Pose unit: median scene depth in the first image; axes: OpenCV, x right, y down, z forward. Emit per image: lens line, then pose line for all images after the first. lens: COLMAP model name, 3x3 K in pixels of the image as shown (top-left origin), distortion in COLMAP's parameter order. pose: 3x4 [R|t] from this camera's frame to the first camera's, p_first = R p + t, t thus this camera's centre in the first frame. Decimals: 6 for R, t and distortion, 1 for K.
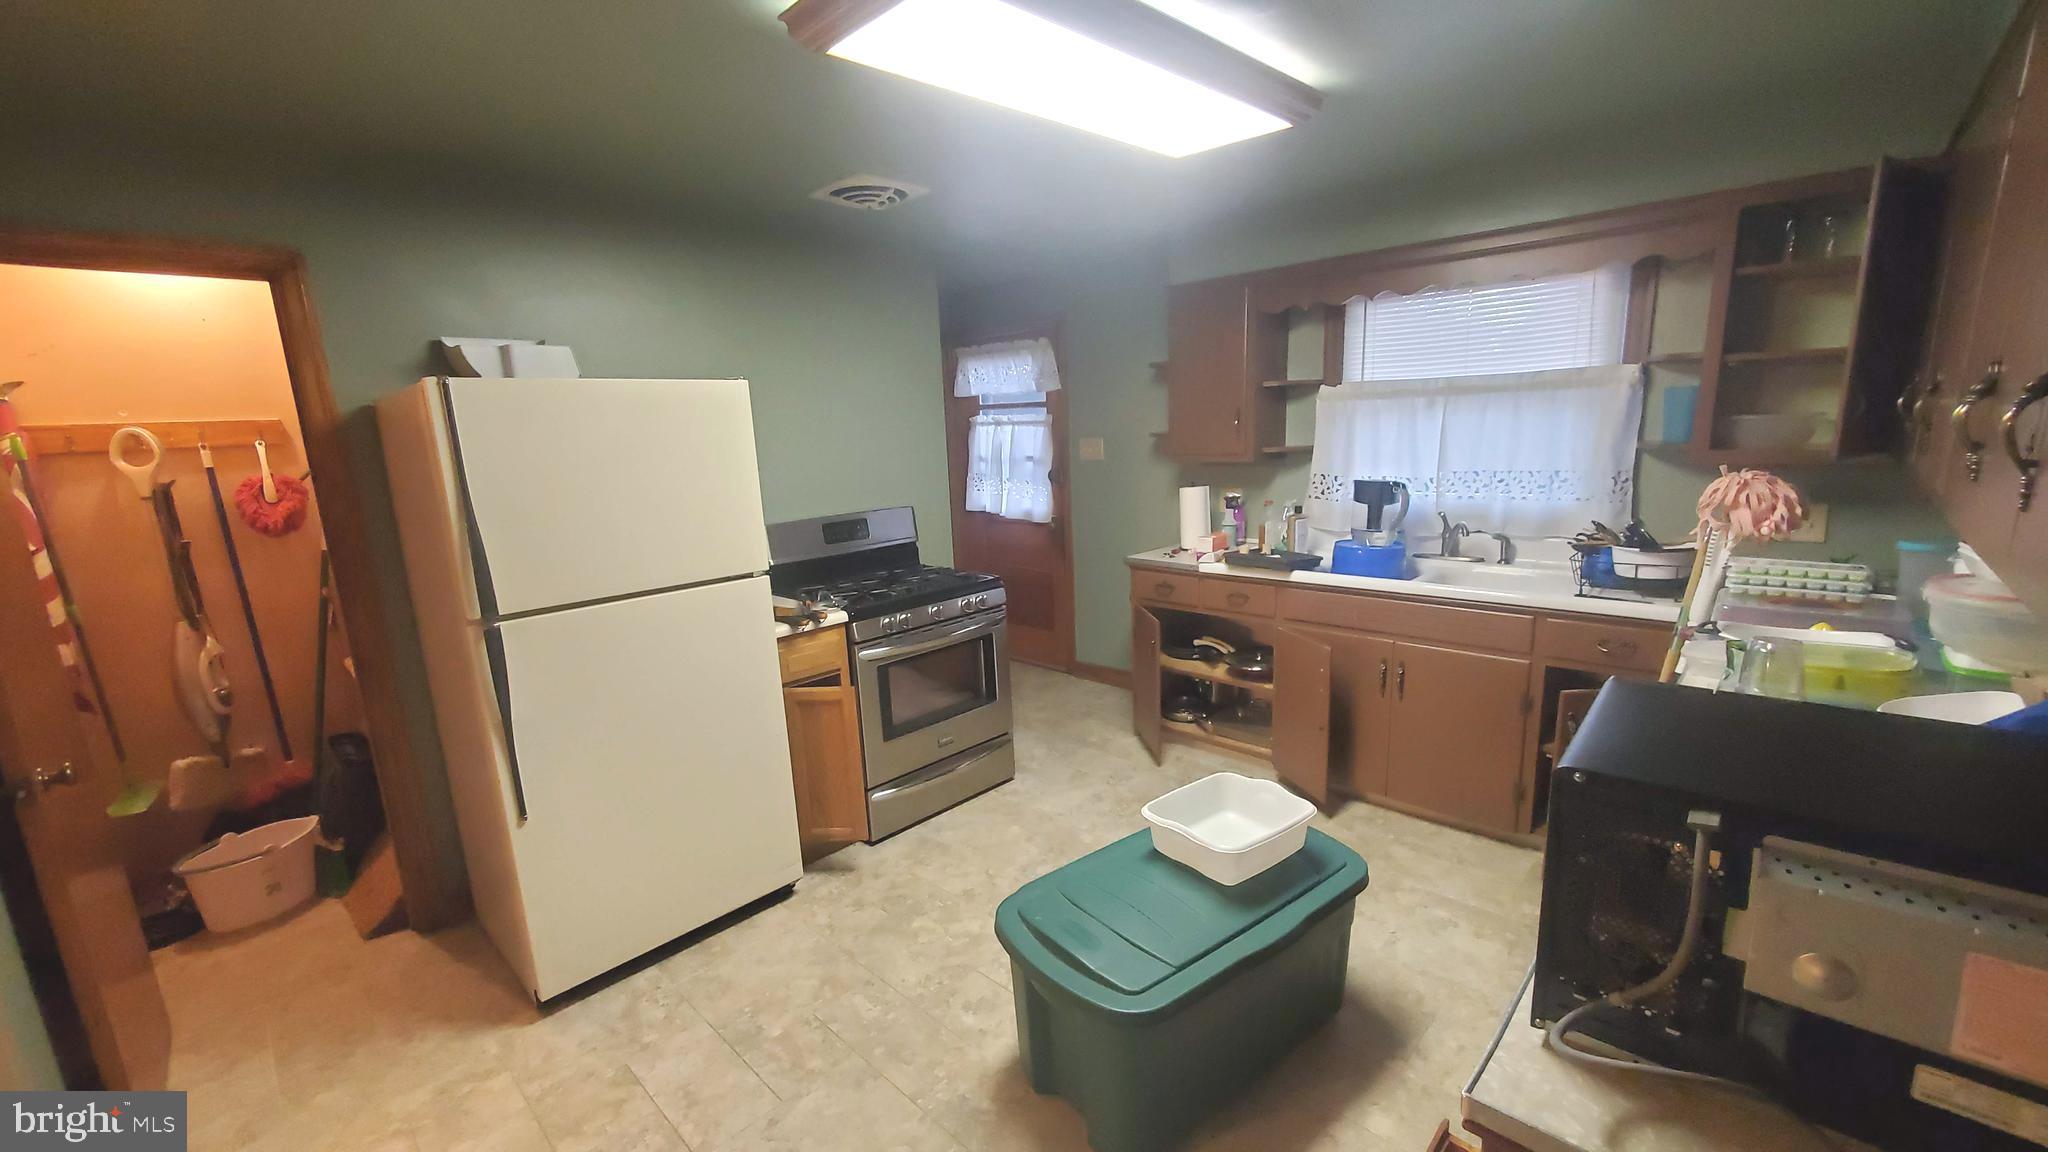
lens RADIAL K [[795.2, 0, 1016.7], [0, 795.2, 578.8], [0, 0, 1]] dist [0.003375, -0.000083]
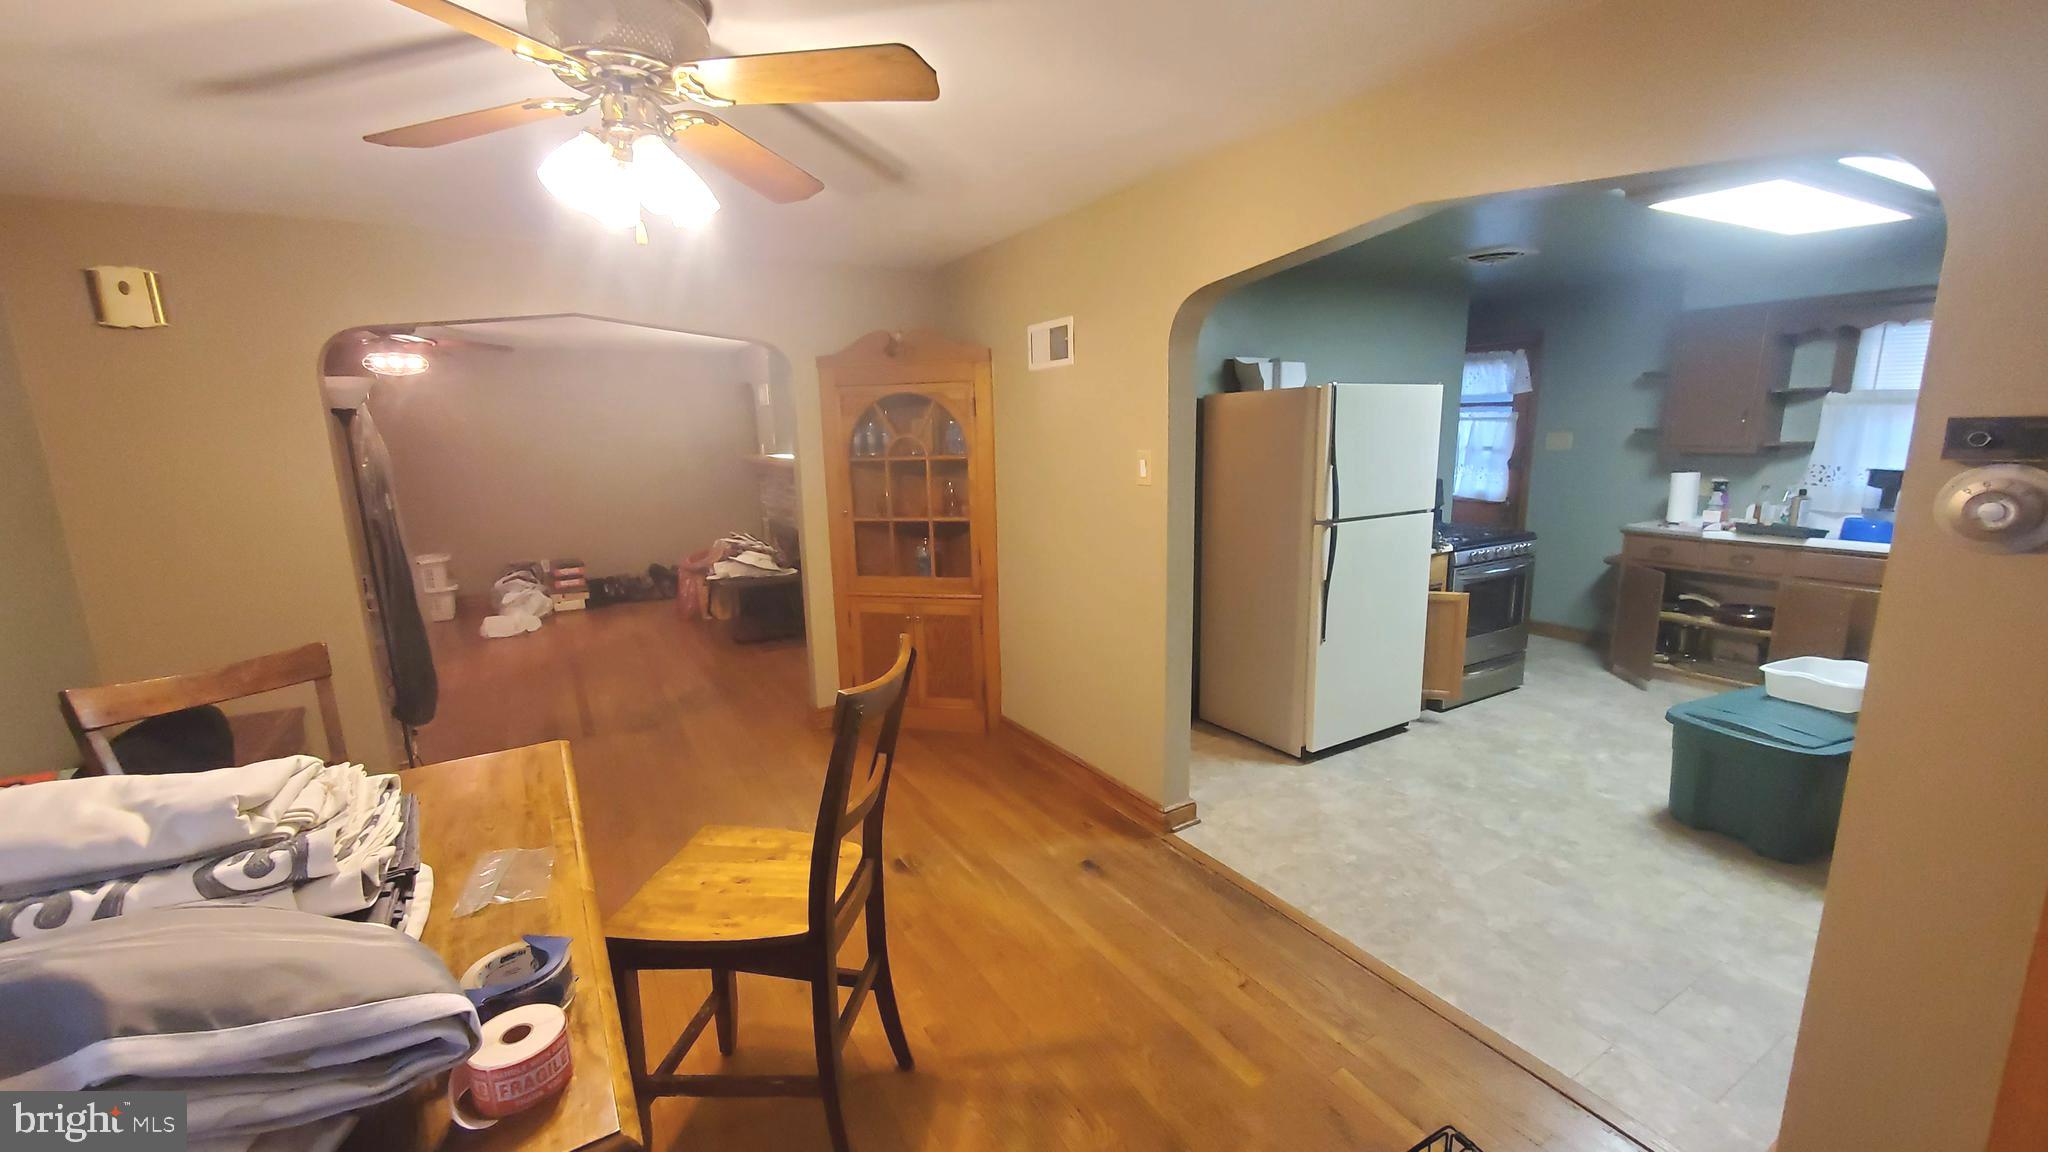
lens RADIAL K [[795.2, 0, 1030.3], [0, 795.2, 579.3], [0, 0, 1]] dist [0.003375, -0.000083]
pose [[0.967780, 0.070442, -0.241745, -0.480744], [-0.069517, 0.997504, 0.012363, 0.112181], [0.242012, 0.004841, 0.970261, -0.477176]]
